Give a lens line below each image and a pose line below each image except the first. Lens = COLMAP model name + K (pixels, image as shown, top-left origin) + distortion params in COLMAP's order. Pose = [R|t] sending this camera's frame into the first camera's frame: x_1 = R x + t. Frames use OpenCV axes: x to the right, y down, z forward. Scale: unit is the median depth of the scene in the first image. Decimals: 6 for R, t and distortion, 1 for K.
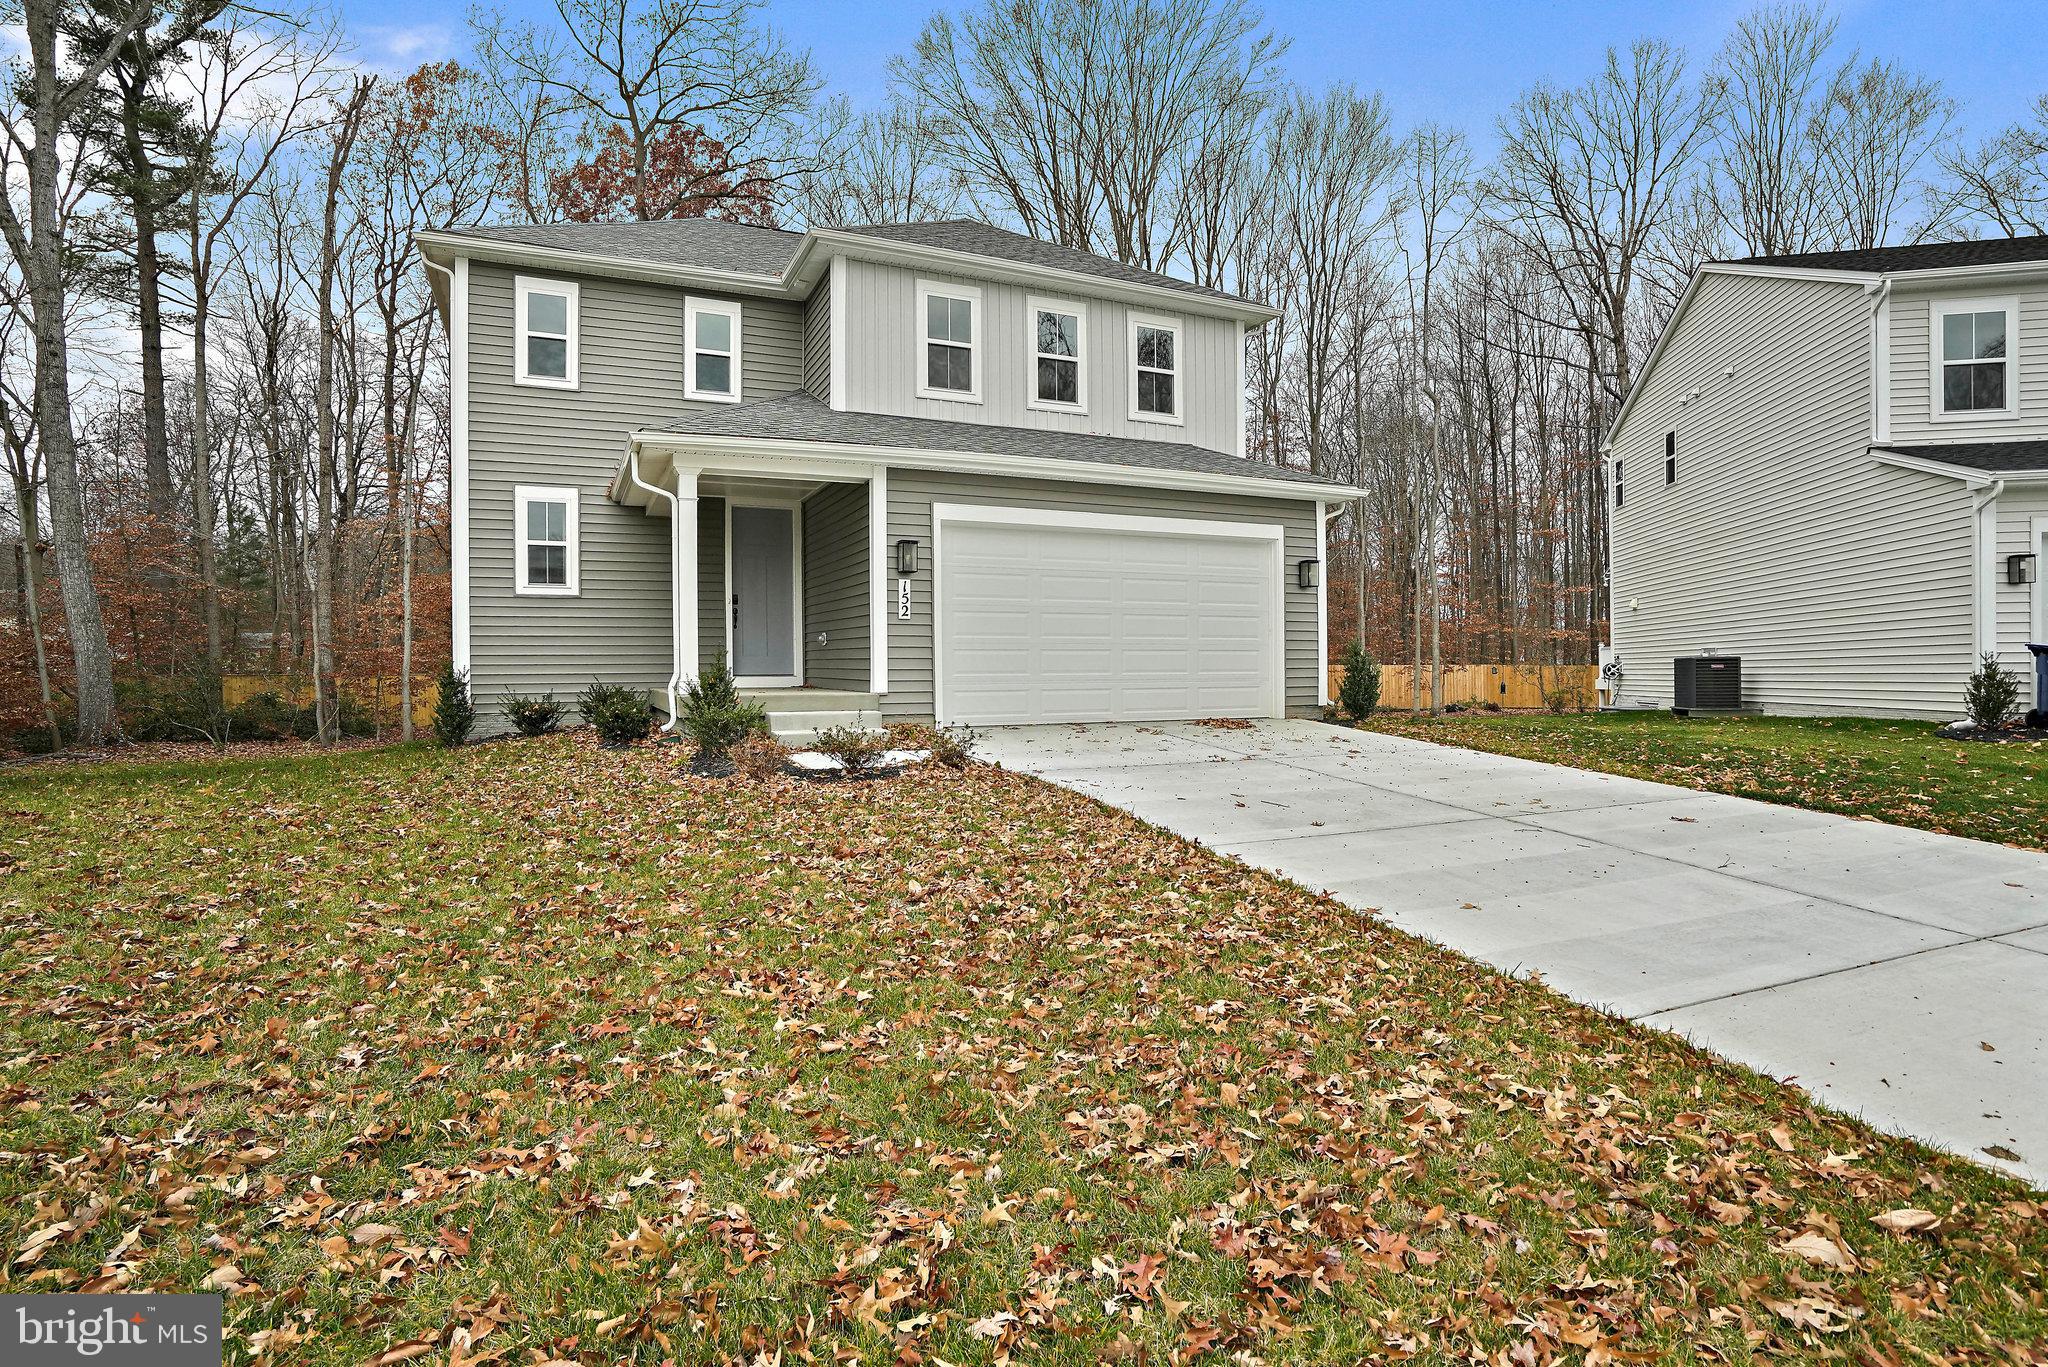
lens RADIAL K [[1103.6, 0, 1024.2], [0, 1103.6, 680.0], [0, 0, 1]] dist [-0.046293, 0.021586]
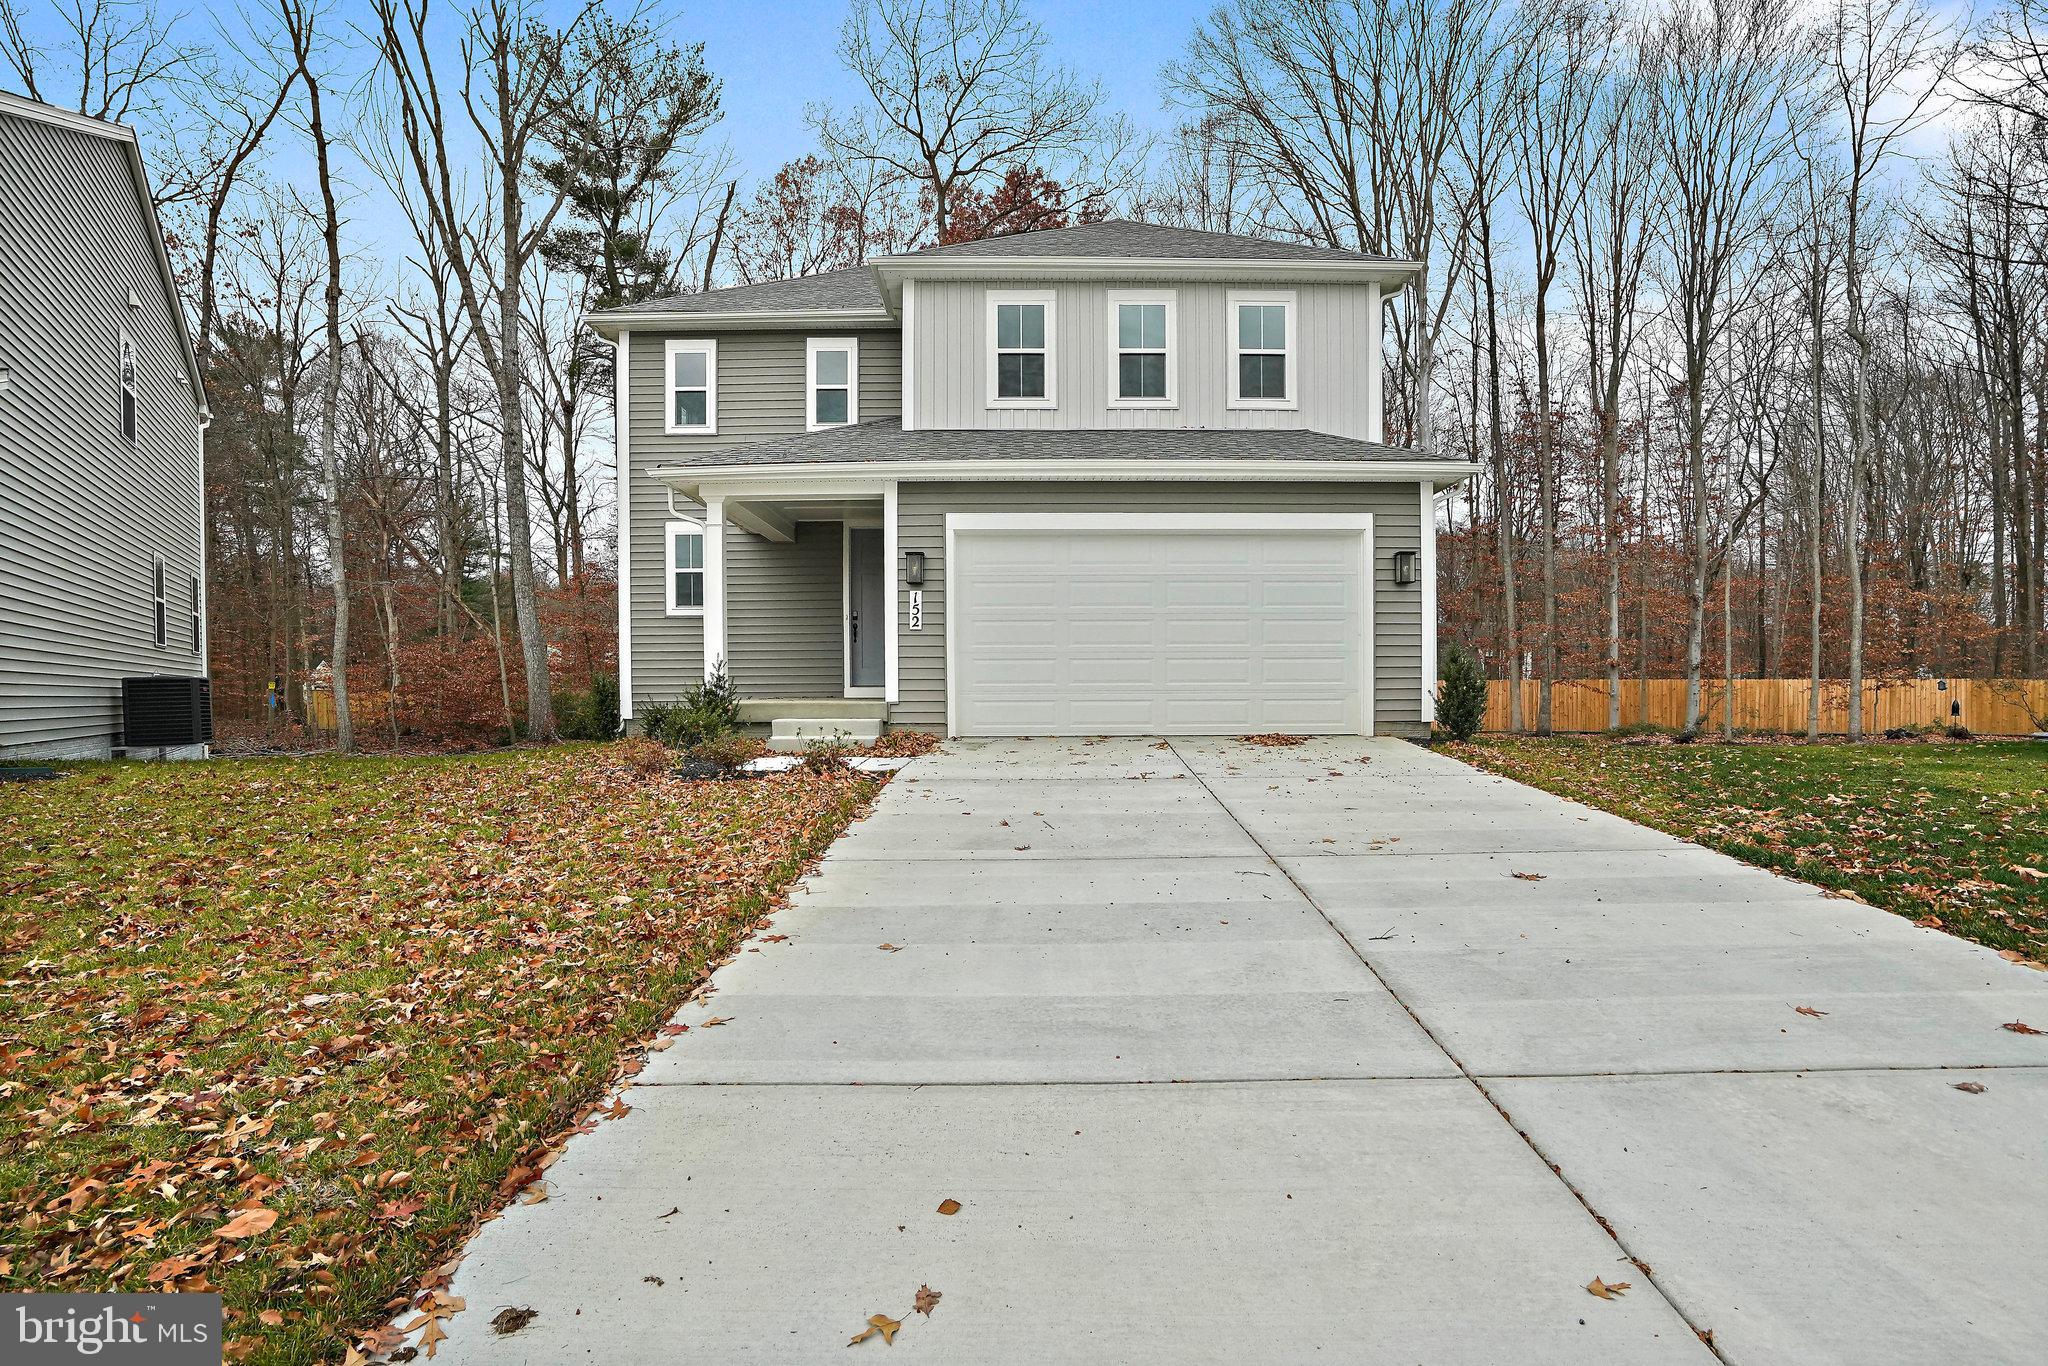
lens RADIAL K [[1074.6, 0, 1024.3], [0, 1074.6, 725.3], [0, 0, 1]] dist [-0.033250, 0.000615]
pose [[0.907230, 0.015933, -0.420334, 0.343242], [-0.004877, 0.999614, 0.027363, 0.004682], [0.420608, -0.022774, 0.906957, 0.117854]]
